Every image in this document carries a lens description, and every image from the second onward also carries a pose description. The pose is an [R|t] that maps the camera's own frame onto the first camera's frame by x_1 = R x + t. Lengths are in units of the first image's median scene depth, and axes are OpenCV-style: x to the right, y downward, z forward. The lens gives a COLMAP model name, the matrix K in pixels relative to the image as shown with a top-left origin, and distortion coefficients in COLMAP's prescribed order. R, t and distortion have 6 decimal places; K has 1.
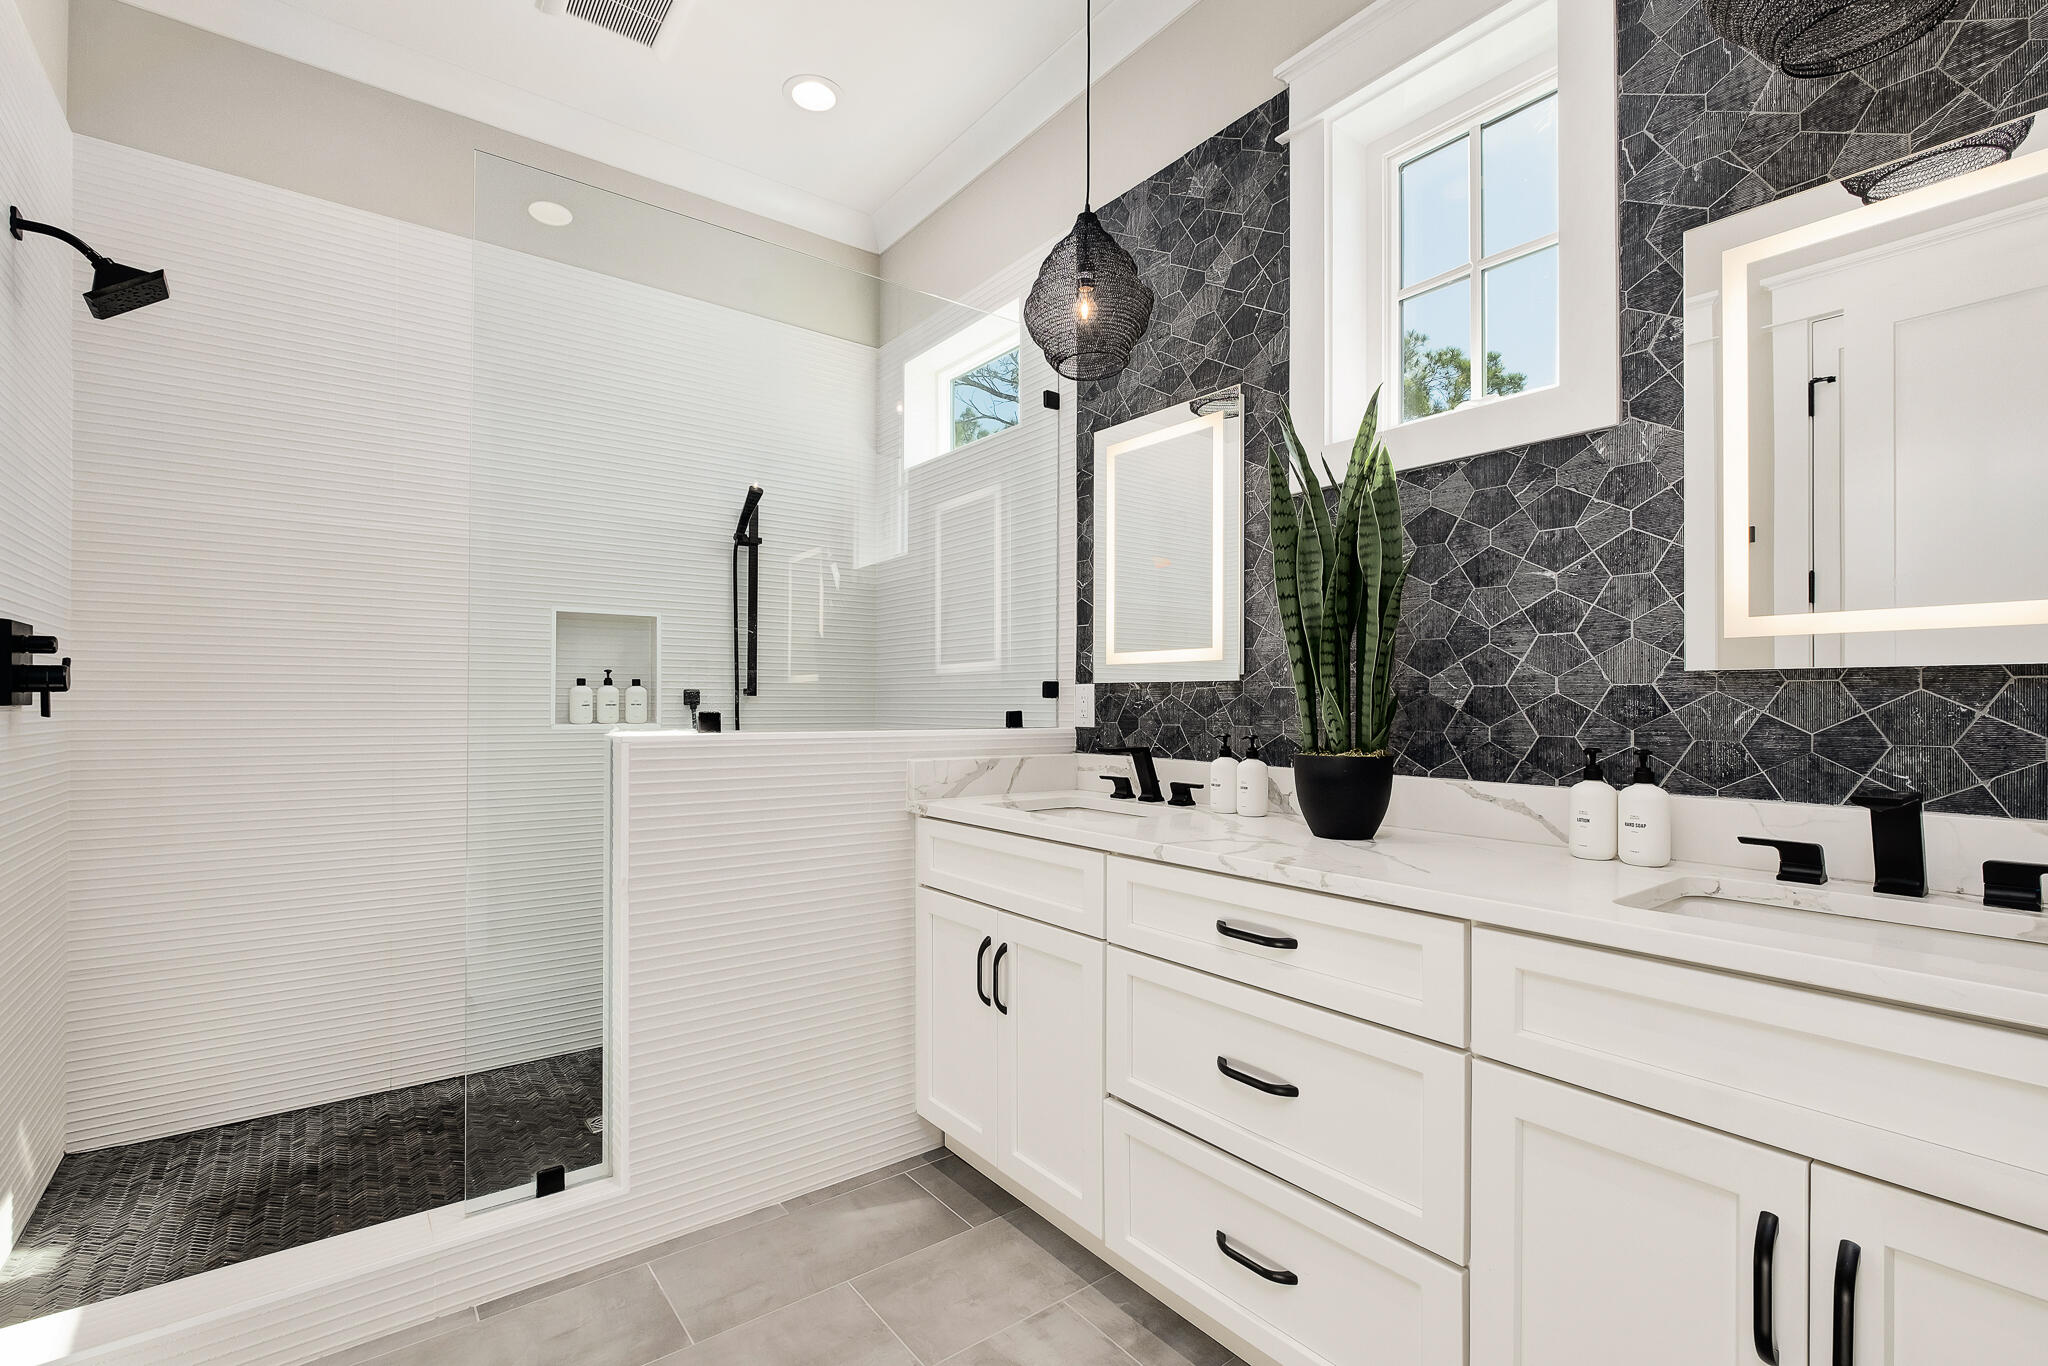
lens RADIAL K [[896.3, 0, 1032.7], [0, 896.3, 689.1], [0, 0, 1]] dist [-0.005998, 0.000325]
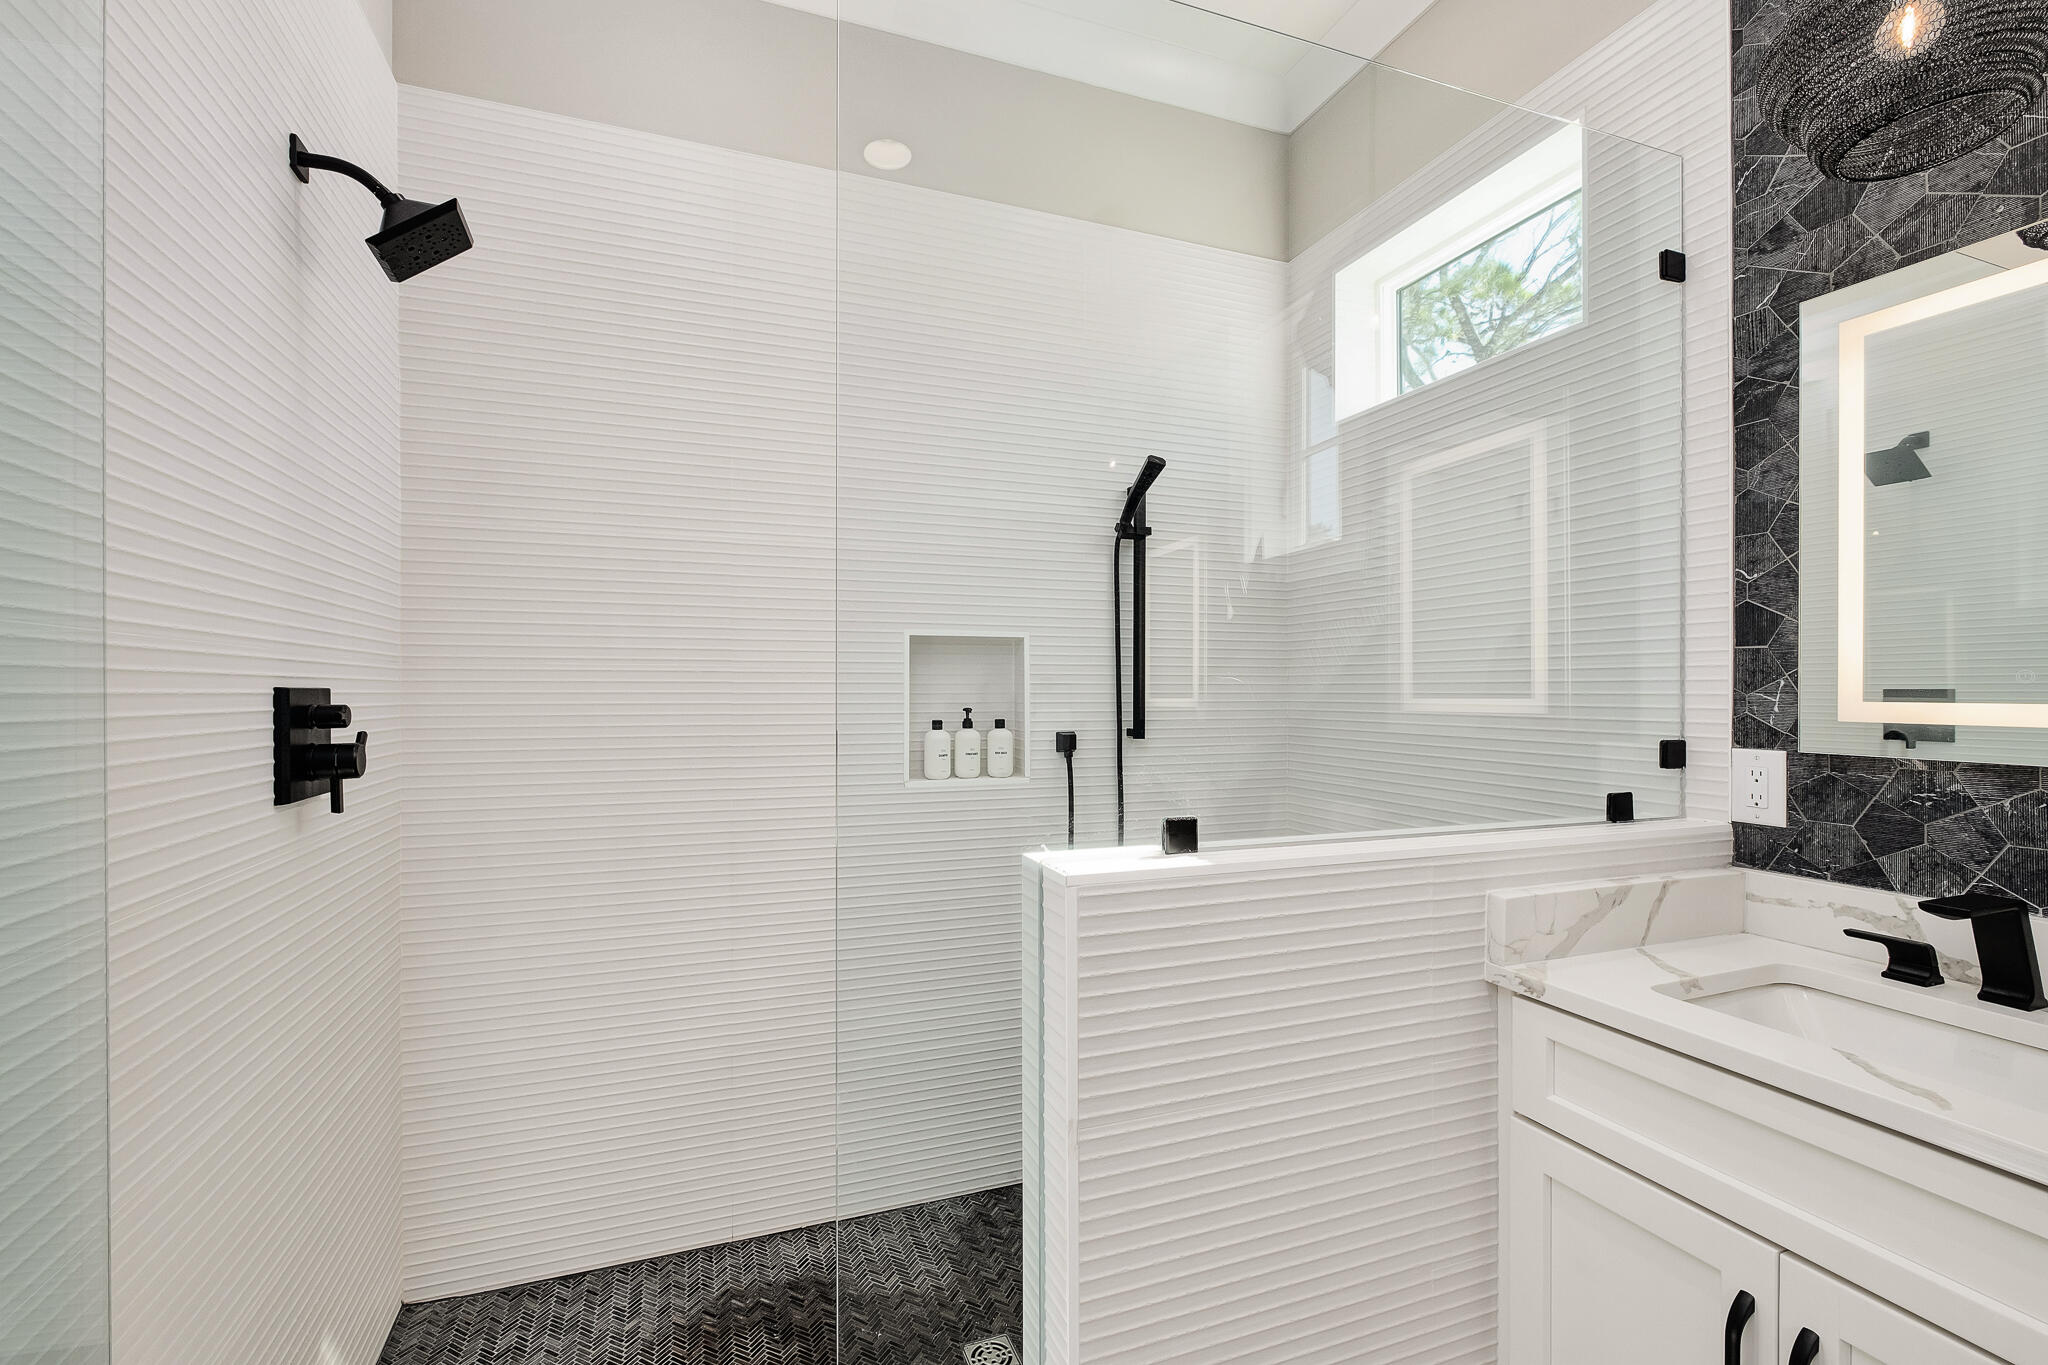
lens RADIAL K [[890.4, 0, 1002.4], [0, 890.4, 690.6], [0, 0, 1]] dist [-0.006982, 0.000273]
pose [[0.947289, 0.002010, -0.320374, -0.275969], [0.003120, 0.999875, 0.015497, -0.067581], [0.320365, -0.015680, 0.947164, 0.387663]]
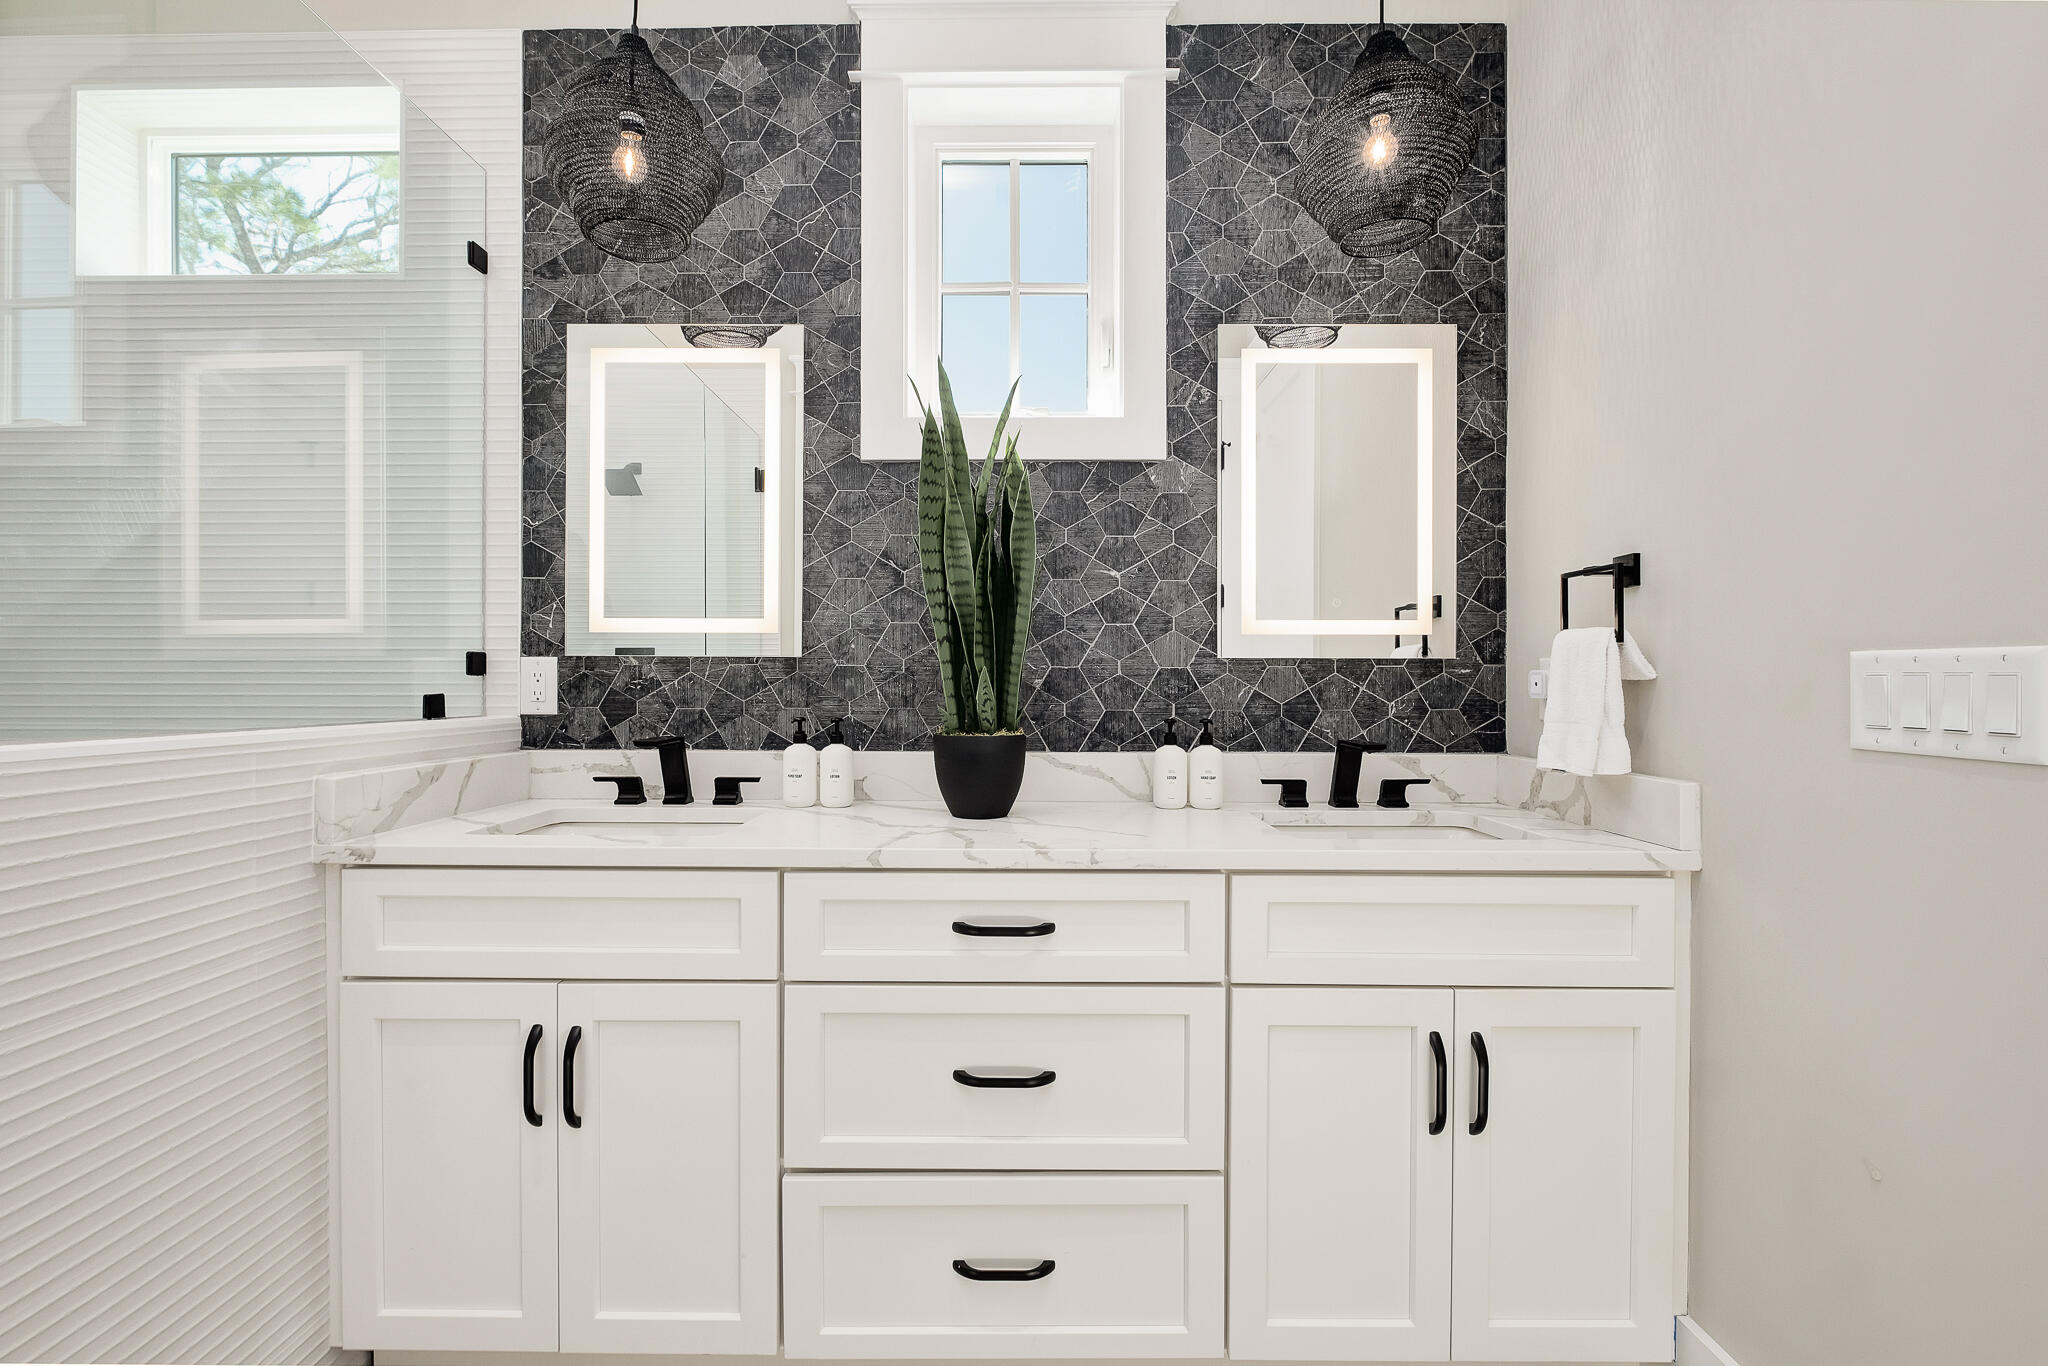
lens RADIAL K [[887.2, 0, 1027.5], [0, 887.2, 677.2], [0, 0, 1]] dist [-0.007770, 0.000681]
pose [[0.627522, 0.002626, 0.778595, -0.327725], [-0.012020, 0.999908, 0.006315, 0.002242], [-0.778506, -0.013321, 0.627495, 0.278851]]
